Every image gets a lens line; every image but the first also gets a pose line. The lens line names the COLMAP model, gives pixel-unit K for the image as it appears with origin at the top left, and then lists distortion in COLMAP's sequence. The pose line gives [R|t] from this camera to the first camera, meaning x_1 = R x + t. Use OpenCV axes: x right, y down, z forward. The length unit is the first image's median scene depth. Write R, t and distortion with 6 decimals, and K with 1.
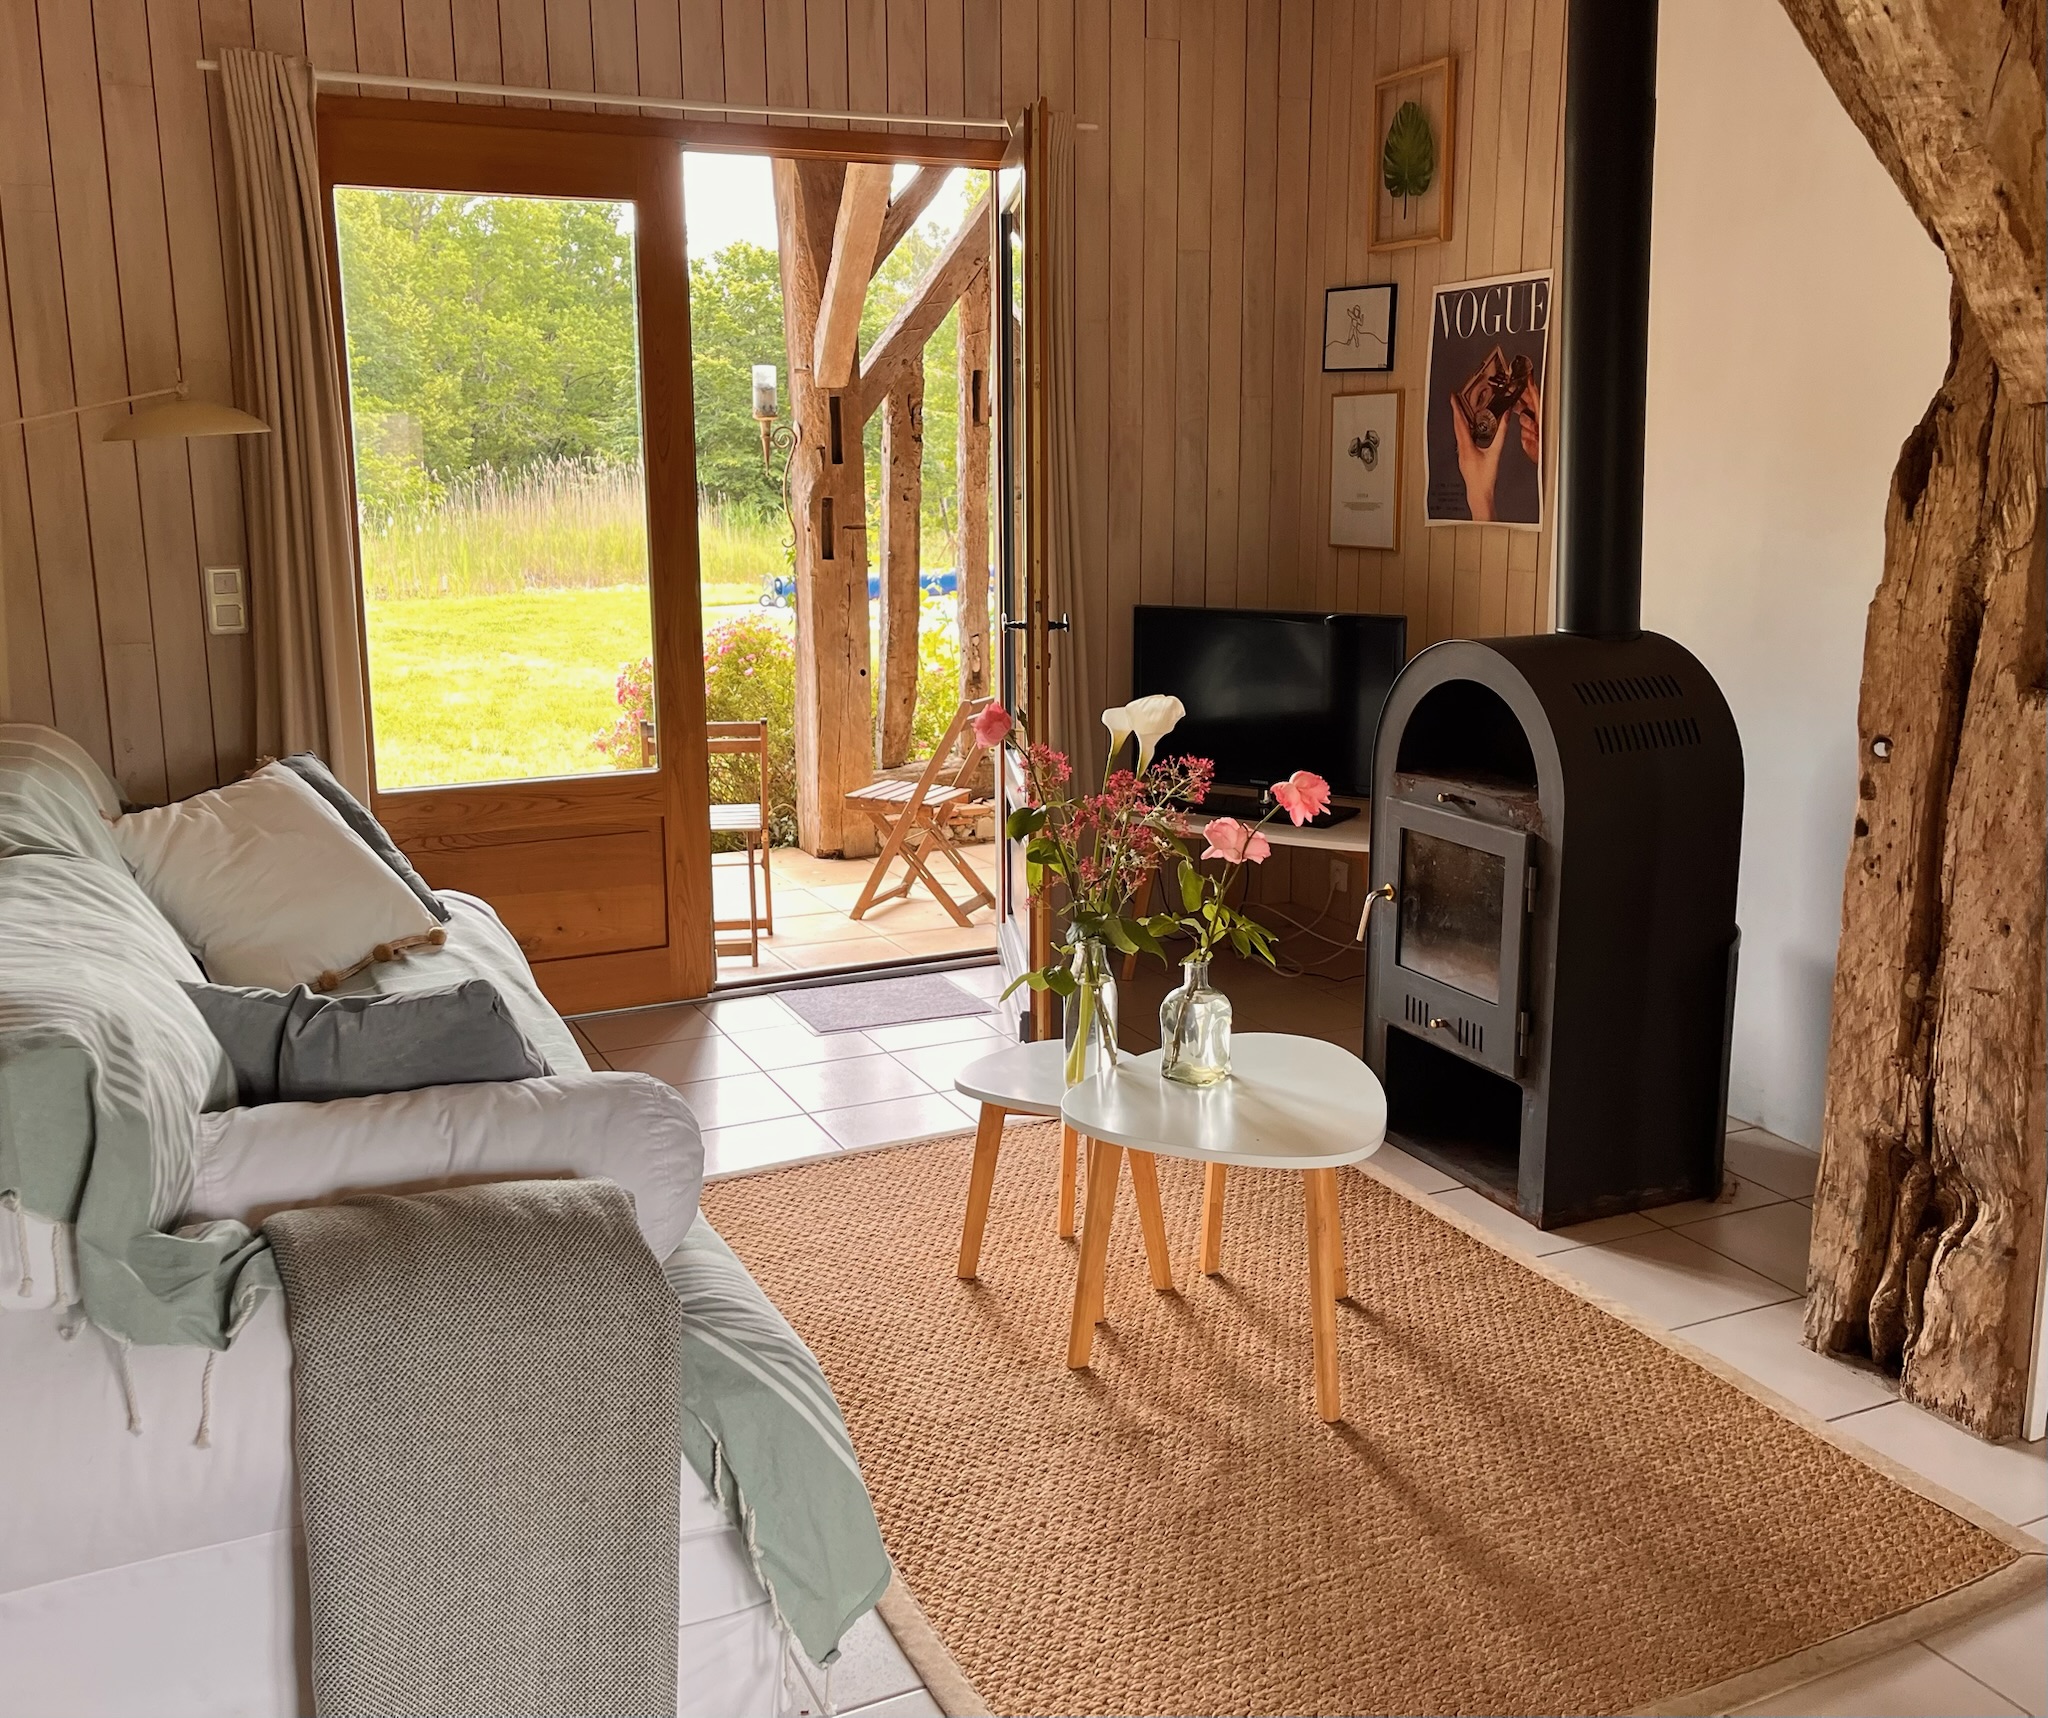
lens RADIAL K [[1829.3, 0, 1004.0], [0, 1829.3, 803.9], [0, 0, 1]] dist [0.037337, -0.044087]
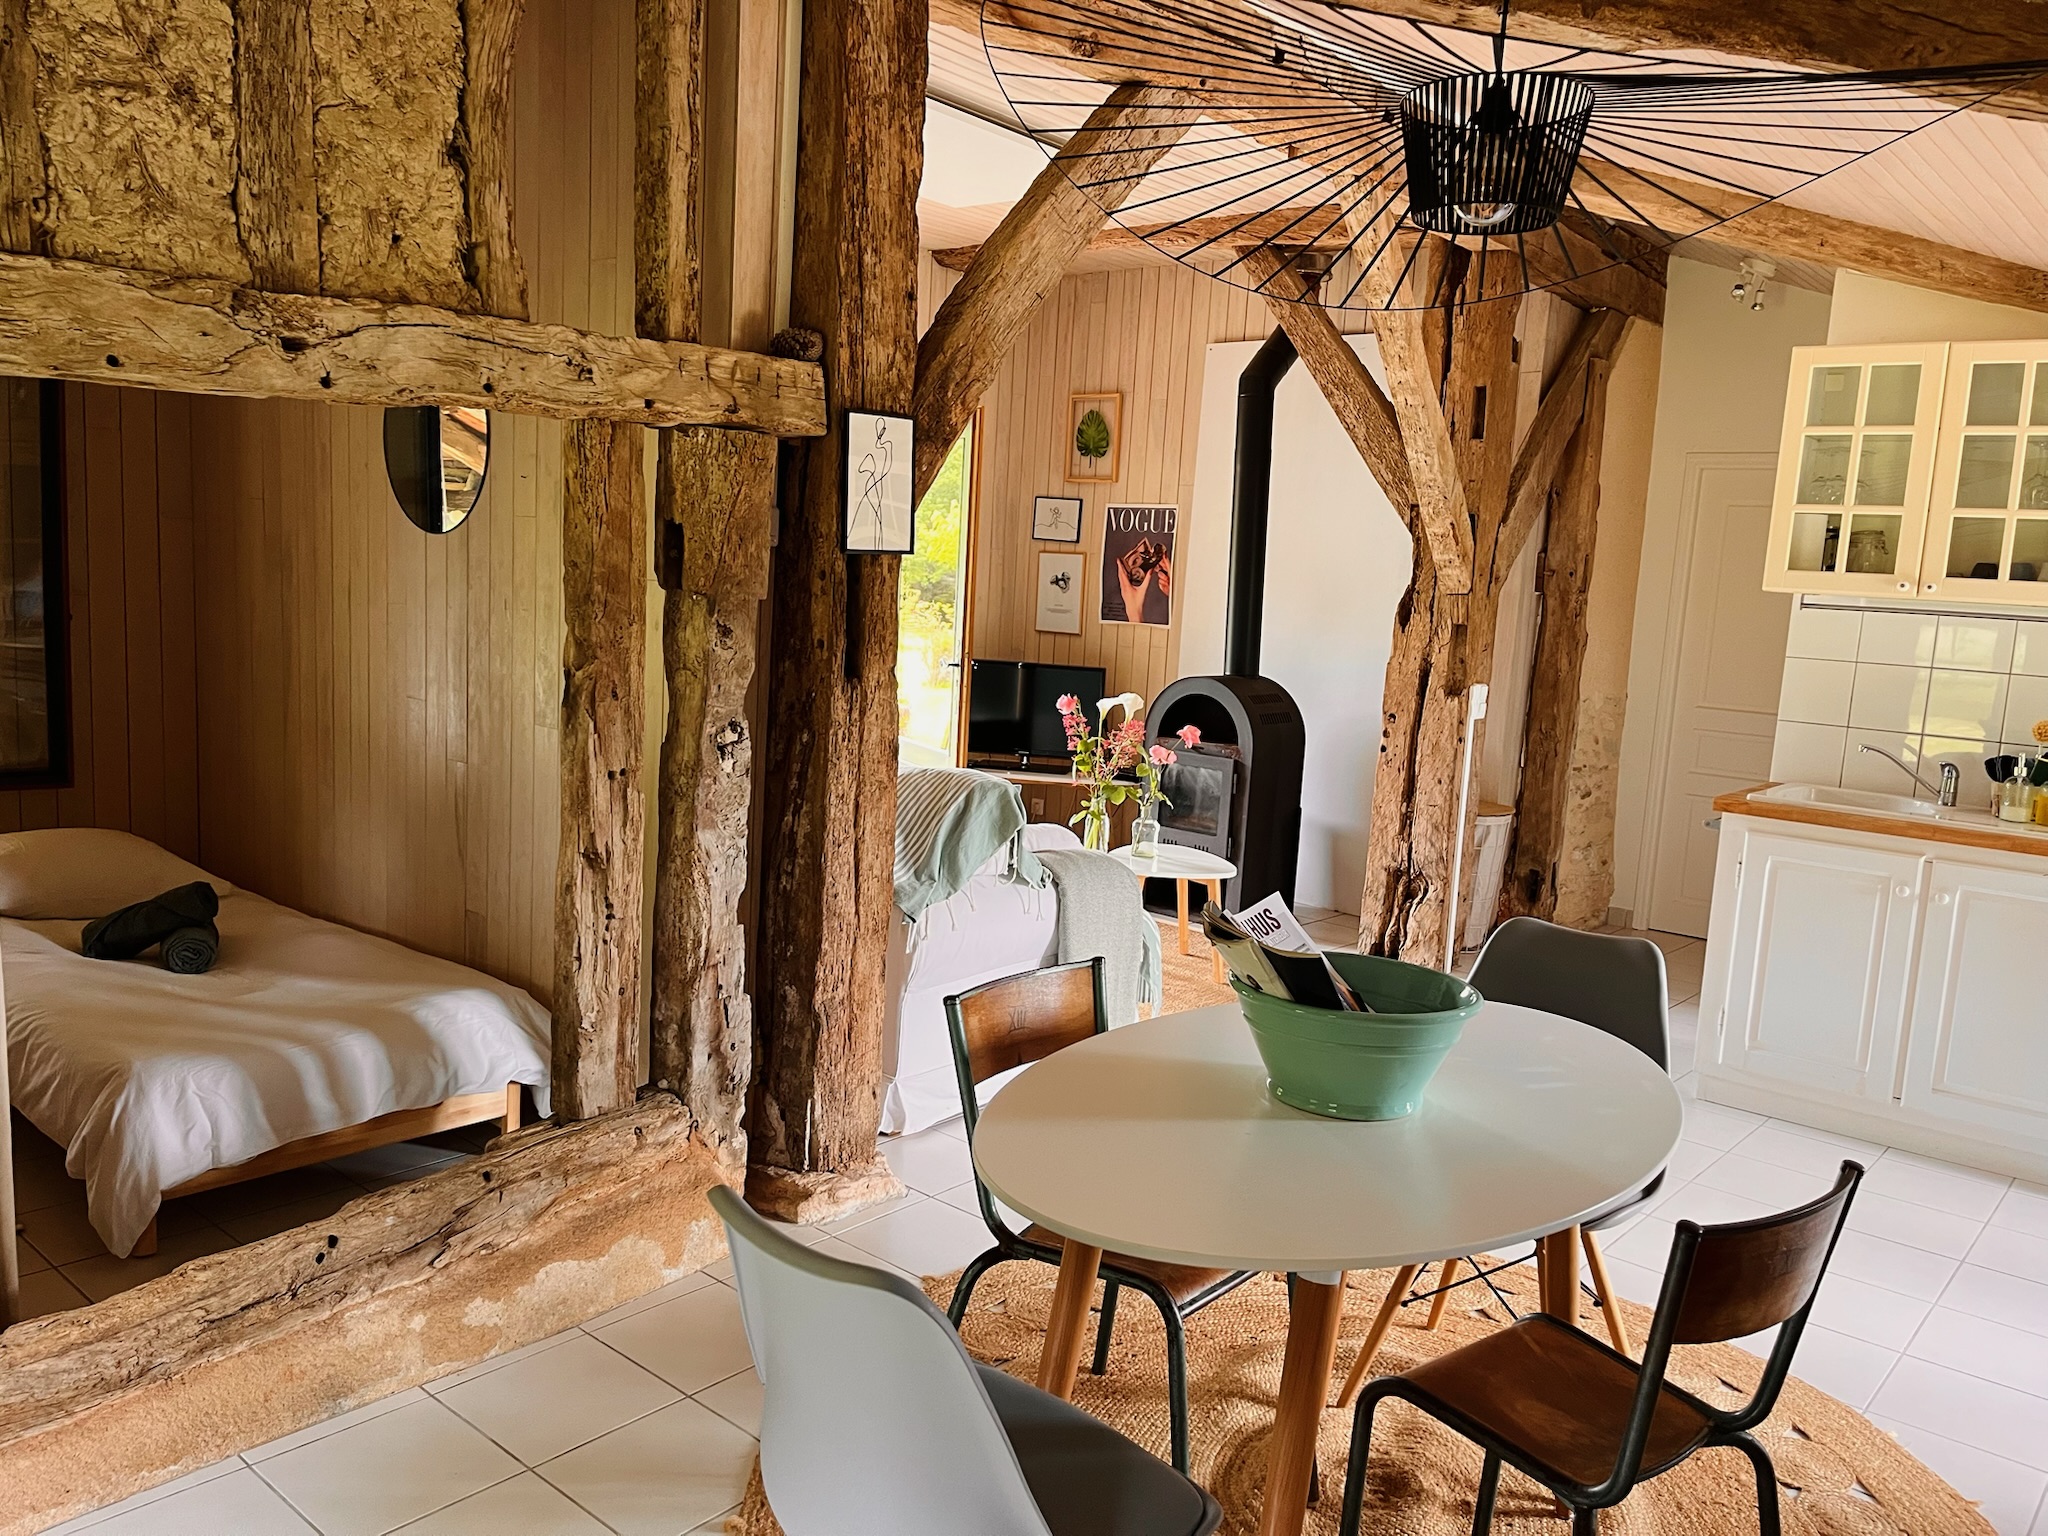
lens RADIAL K [[1523.4, 0, 1035.1], [0, 1523.4, 788.7], [0, 0, 1]] dist [0.076014, -0.096828]
pose [[0.900083, -0.002766, 0.435709, -0.652720], [0.018003, 0.999362, -0.030847, 0.089858], [-0.435346, 0.035609, 0.899559, -0.521143]]
